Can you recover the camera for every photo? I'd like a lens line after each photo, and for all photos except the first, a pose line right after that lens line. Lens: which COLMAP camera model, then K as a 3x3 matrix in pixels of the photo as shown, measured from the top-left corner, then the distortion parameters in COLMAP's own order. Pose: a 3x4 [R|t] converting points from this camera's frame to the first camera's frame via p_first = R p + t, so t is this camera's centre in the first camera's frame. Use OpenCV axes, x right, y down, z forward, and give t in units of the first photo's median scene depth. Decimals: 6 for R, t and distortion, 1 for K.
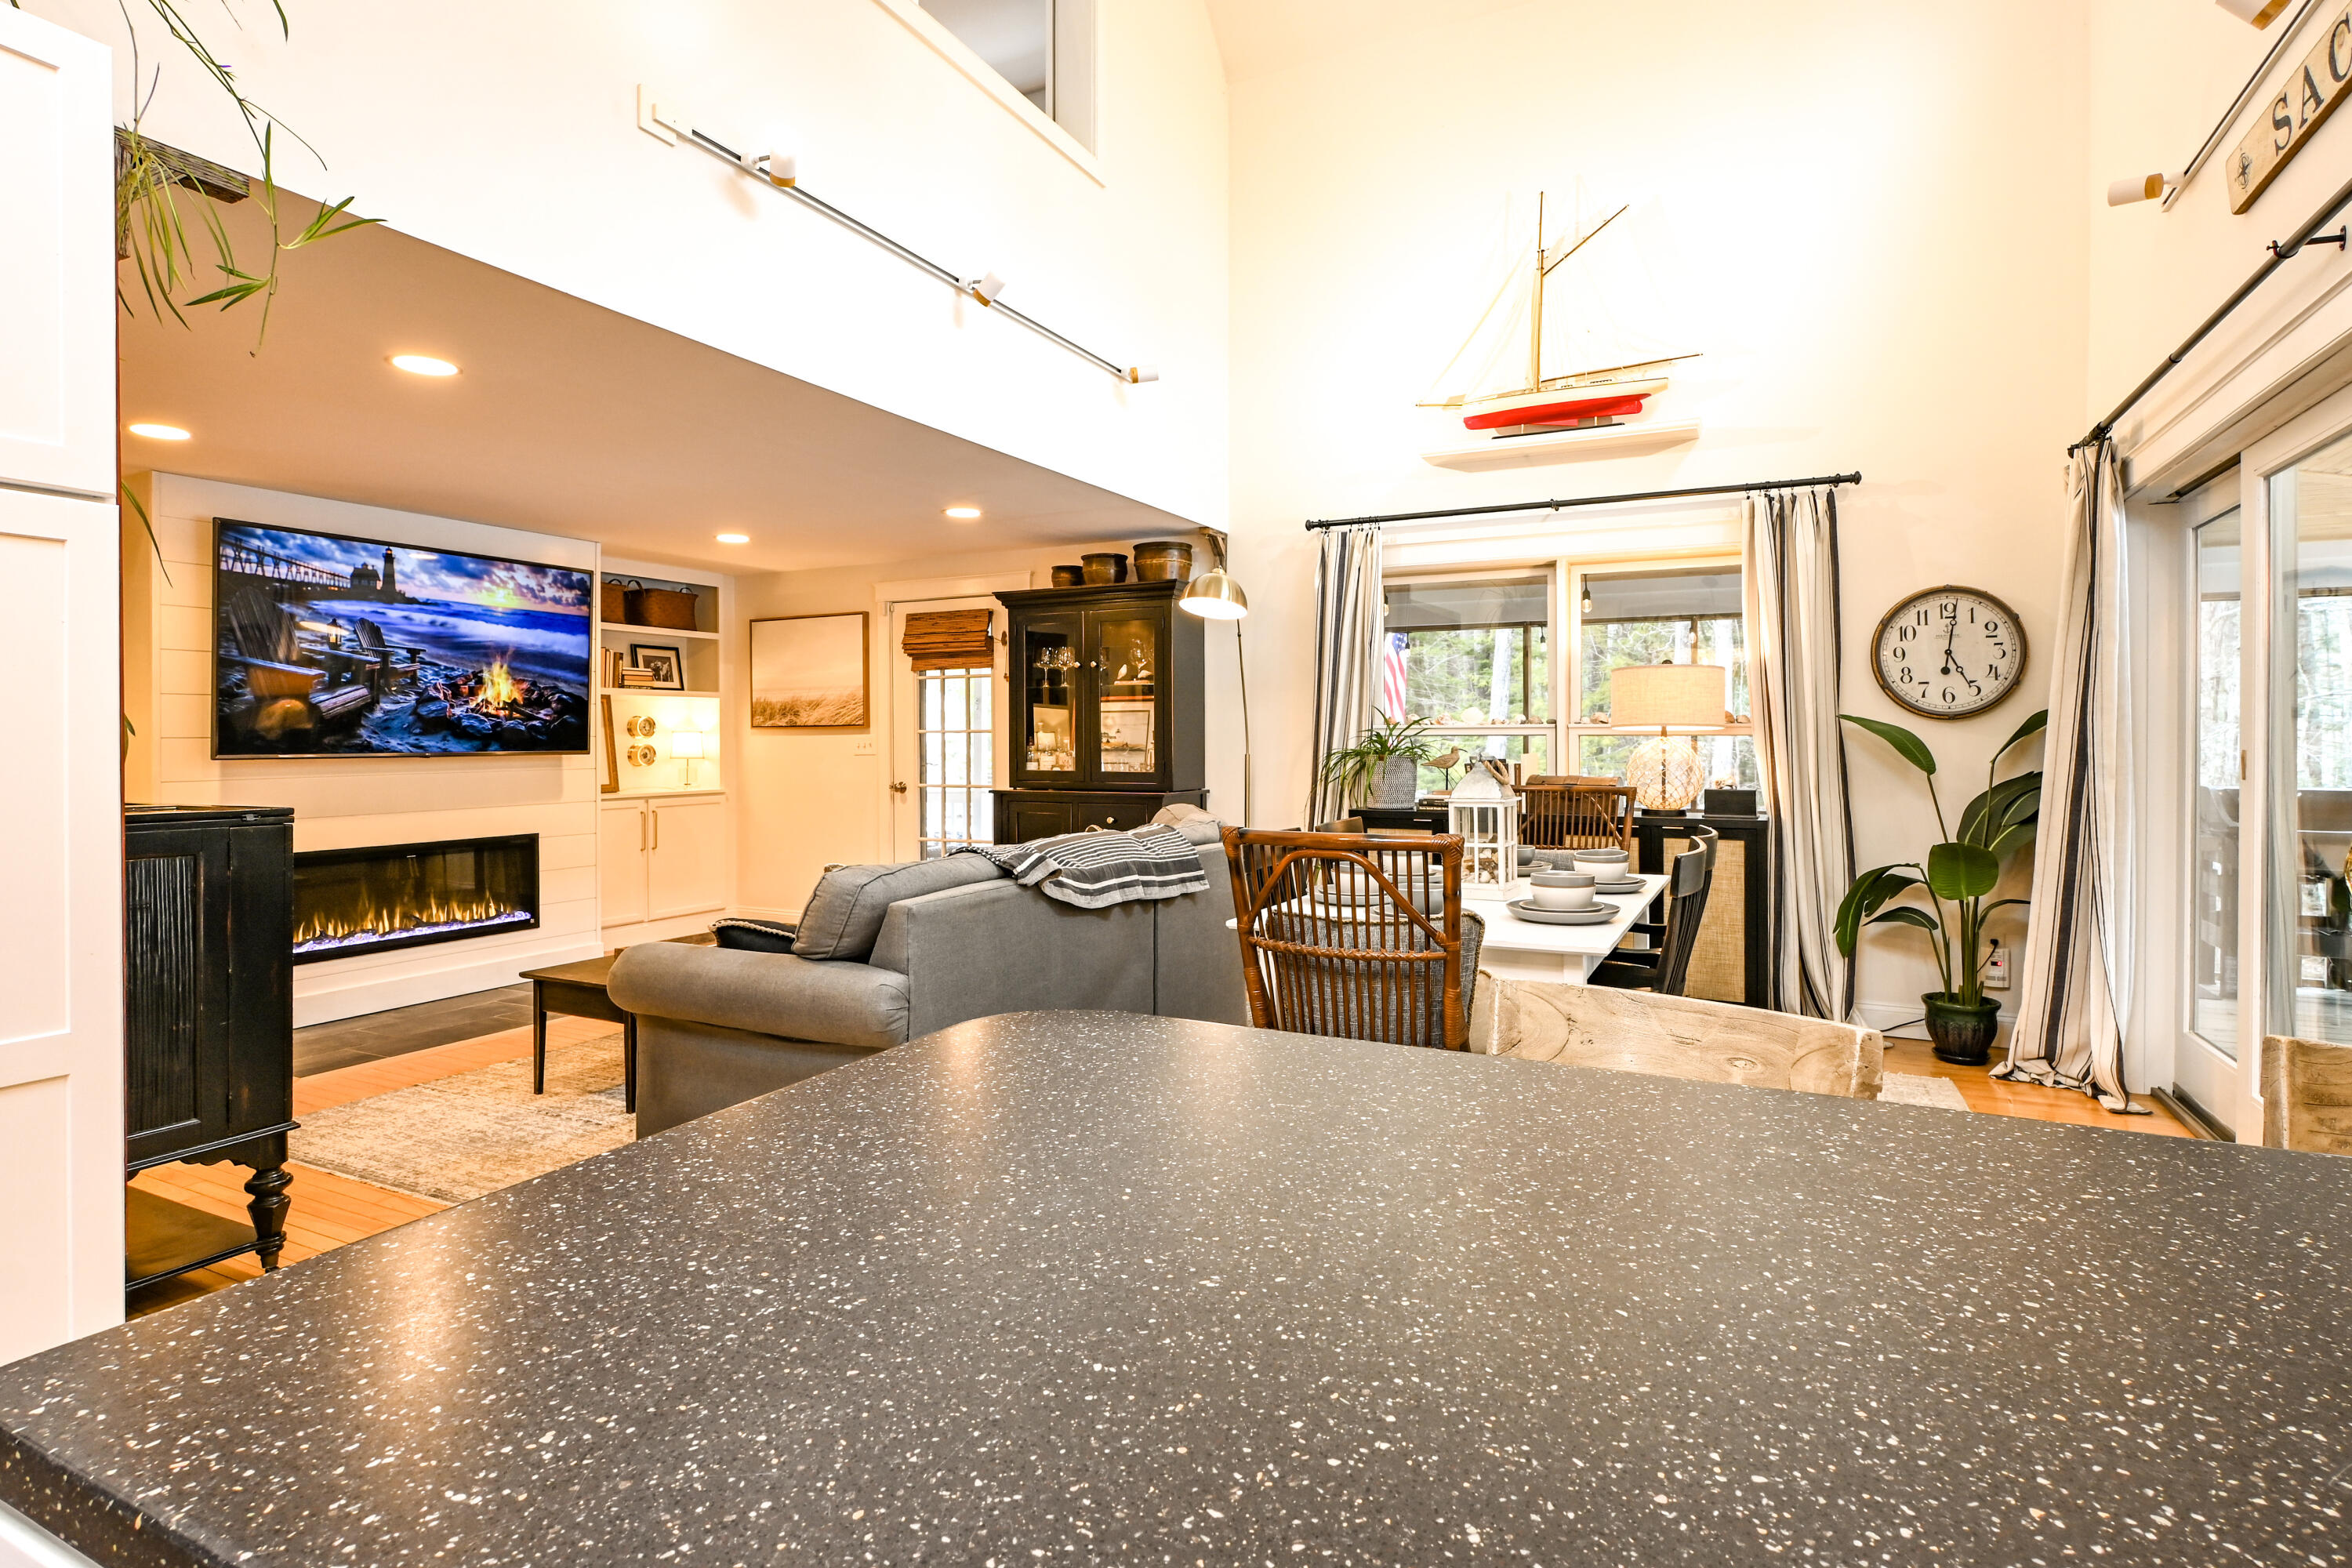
lens RADIAL K [[1202.5, 0, 1171.5], [0, 1202.5, 740.4], [0, 0, 1]] dist [0.001535, 0.000704]
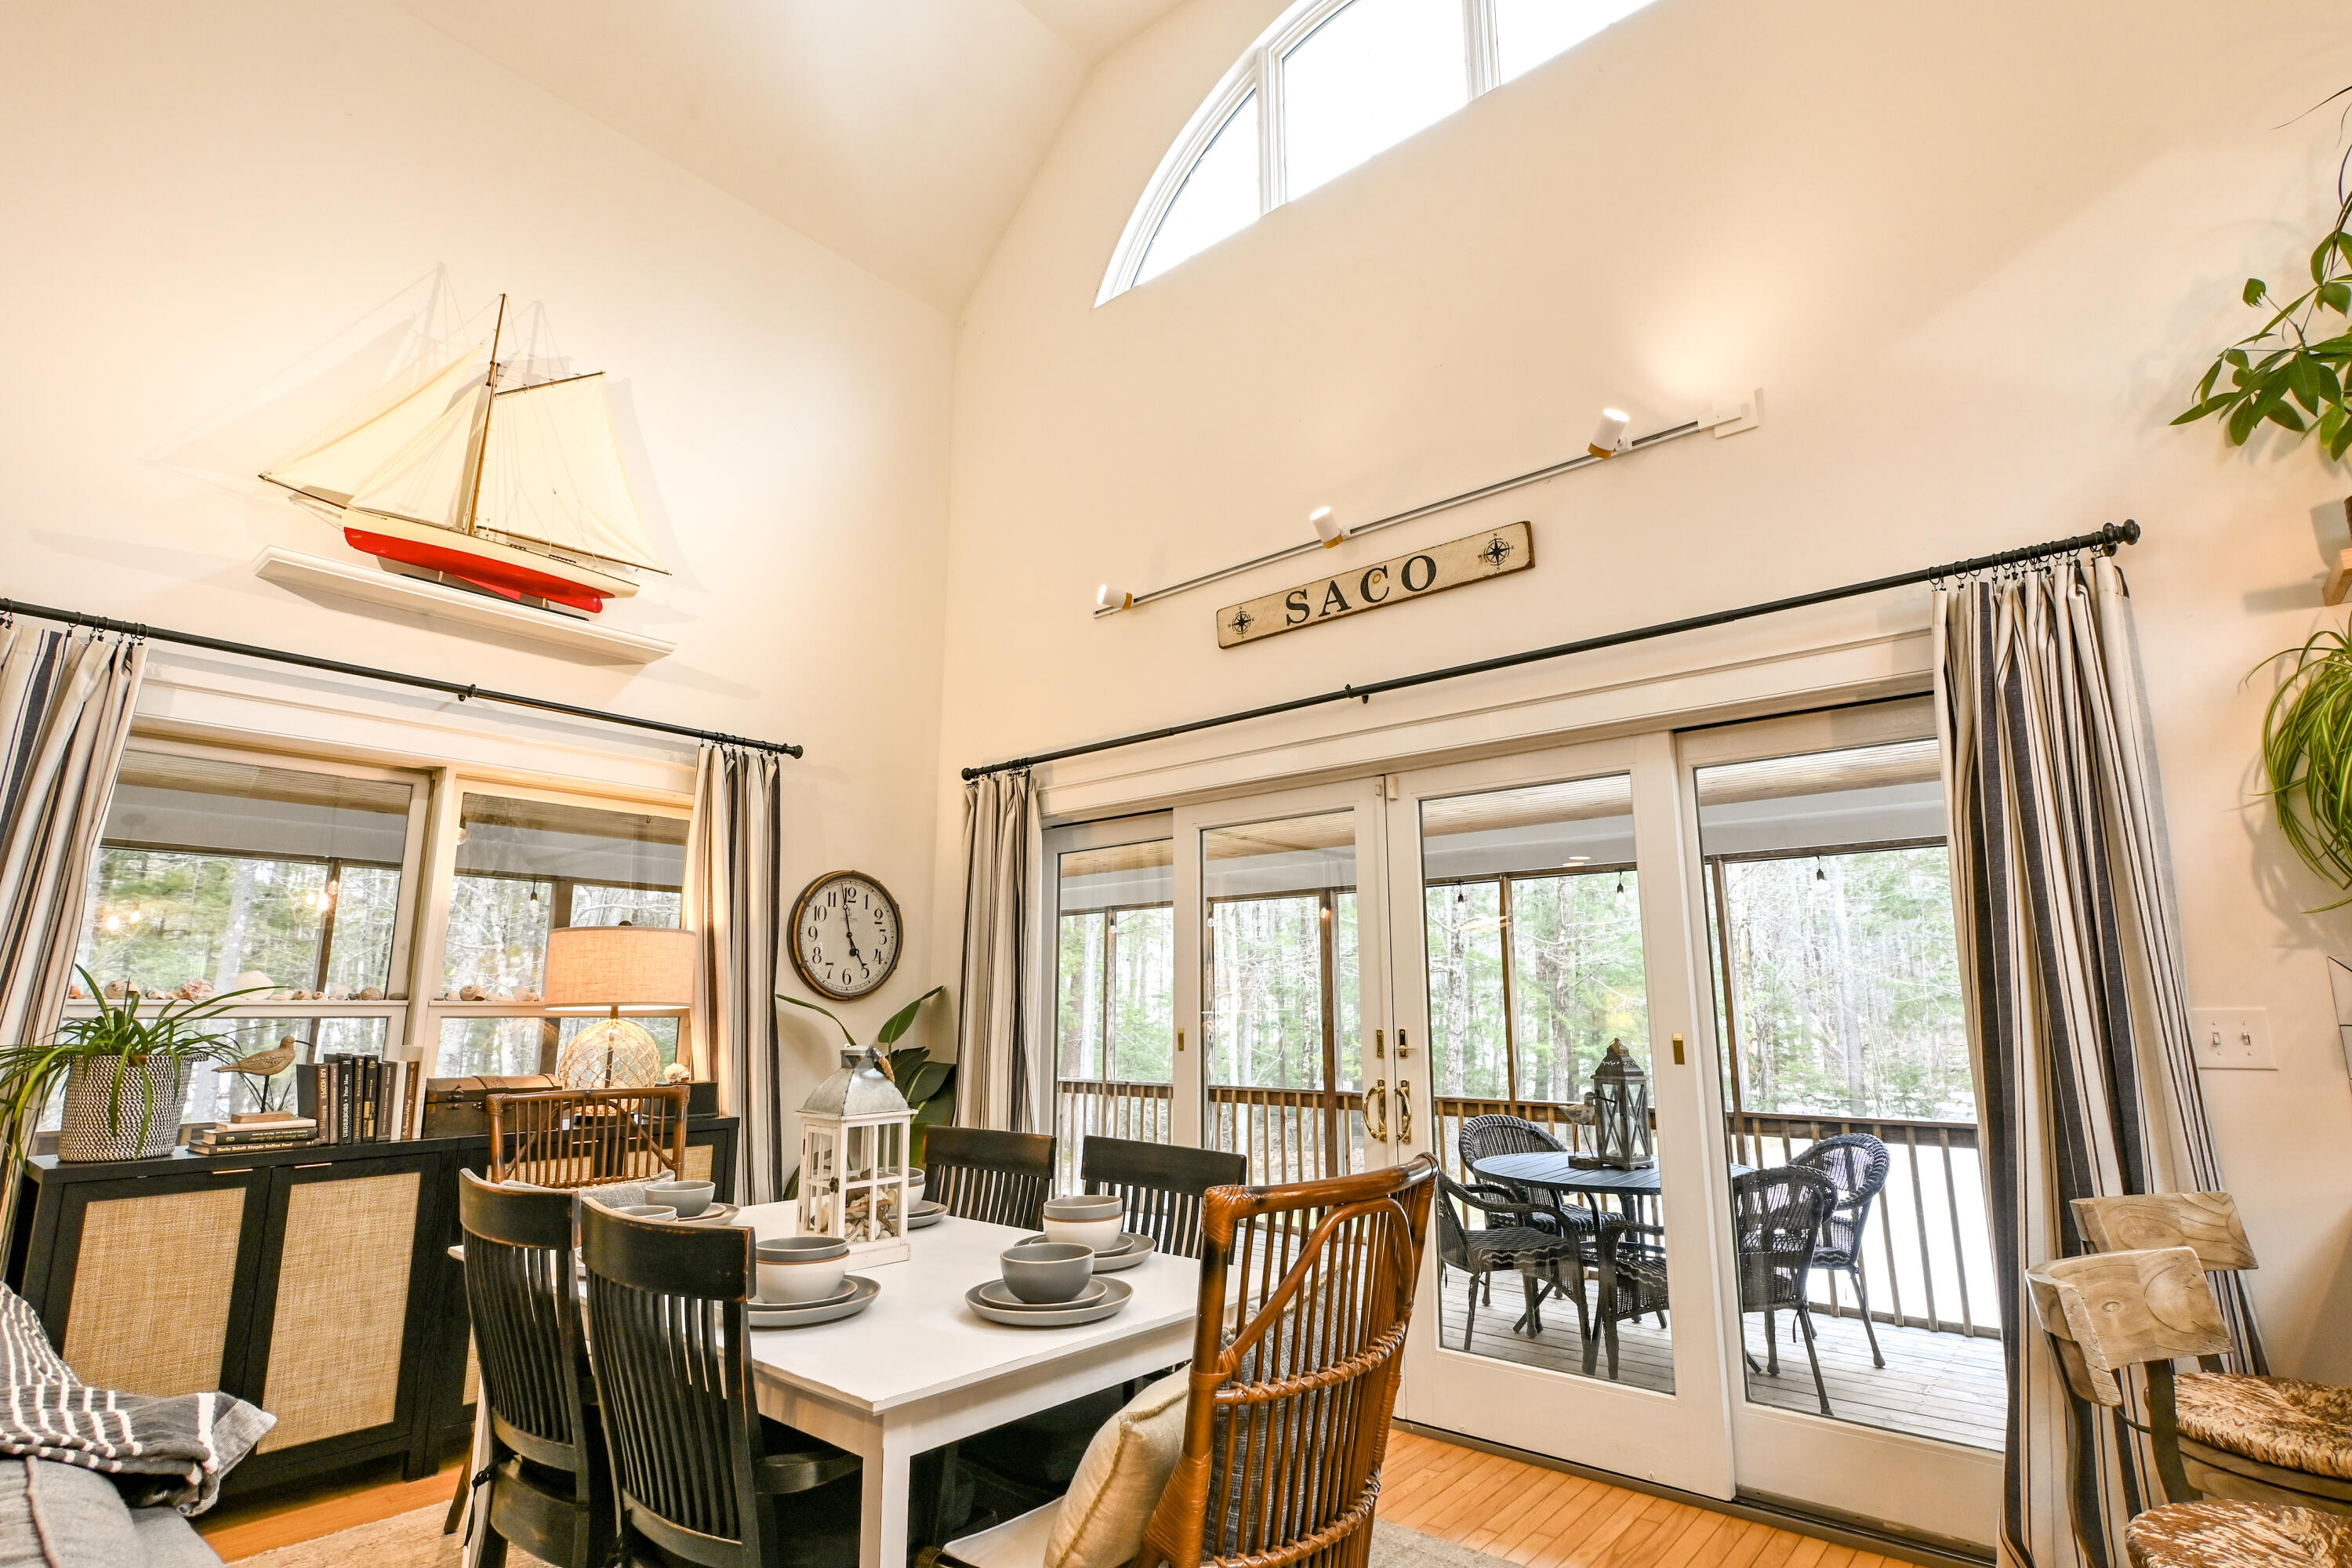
lens RADIAL K [[1166.9, 0, 1176.0], [0, 1166.9, 784.0], [0, 0, 1]] dist [0.000972, 0.000189]
pose [[0.227251, 0.186623, 0.955787, -0.275779], [0.001850, 0.981381, -0.192061, -0.006969], [-0.973834, 0.045414, 0.222674, 0.484661]]
